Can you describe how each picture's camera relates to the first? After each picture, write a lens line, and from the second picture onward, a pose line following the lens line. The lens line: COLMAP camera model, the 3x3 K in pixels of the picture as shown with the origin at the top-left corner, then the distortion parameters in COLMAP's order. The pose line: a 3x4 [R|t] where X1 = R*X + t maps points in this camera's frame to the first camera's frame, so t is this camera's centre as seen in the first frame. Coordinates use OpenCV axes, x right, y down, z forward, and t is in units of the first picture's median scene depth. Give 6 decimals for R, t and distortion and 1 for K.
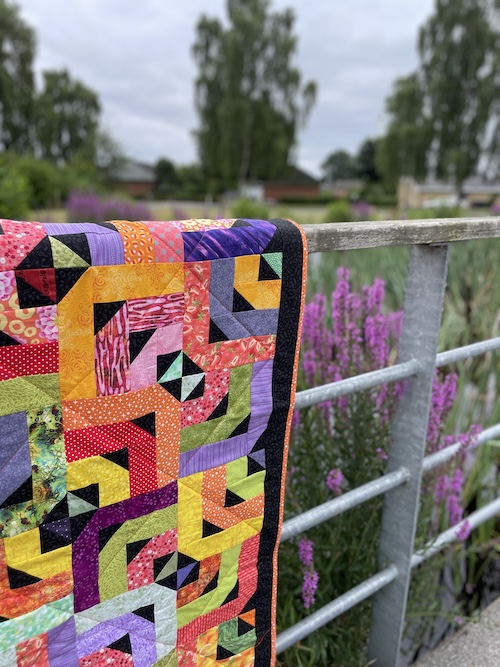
lens RADIAL K [[466.9, 0, 238.8], [0, 466.9, 315.5], [0, 0, 1]] dist [0.089153, -0.132819]
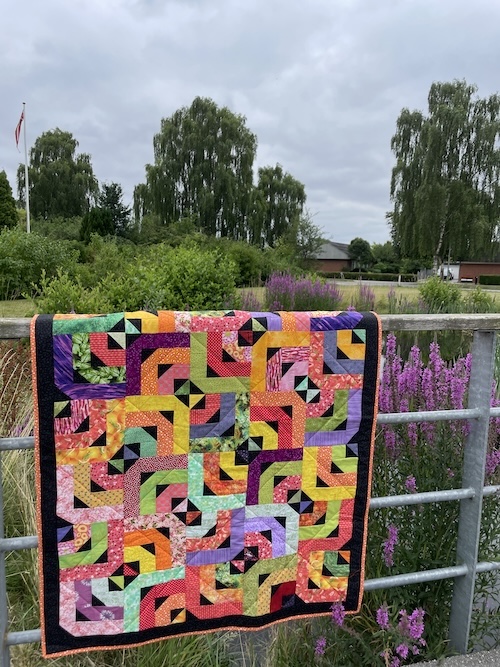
lens RADIAL K [[466.9, 0, 238.8], [0, 466.9, 315.5], [0, 0, 1]] dist [0.089153, -0.132819]
pose [[0.920070, 0.039972, -0.389709, 0.346825], [-0.100016, 0.985782, -0.135019, 0.112137], [0.378772, 0.163204, 0.910987, -0.898032]]
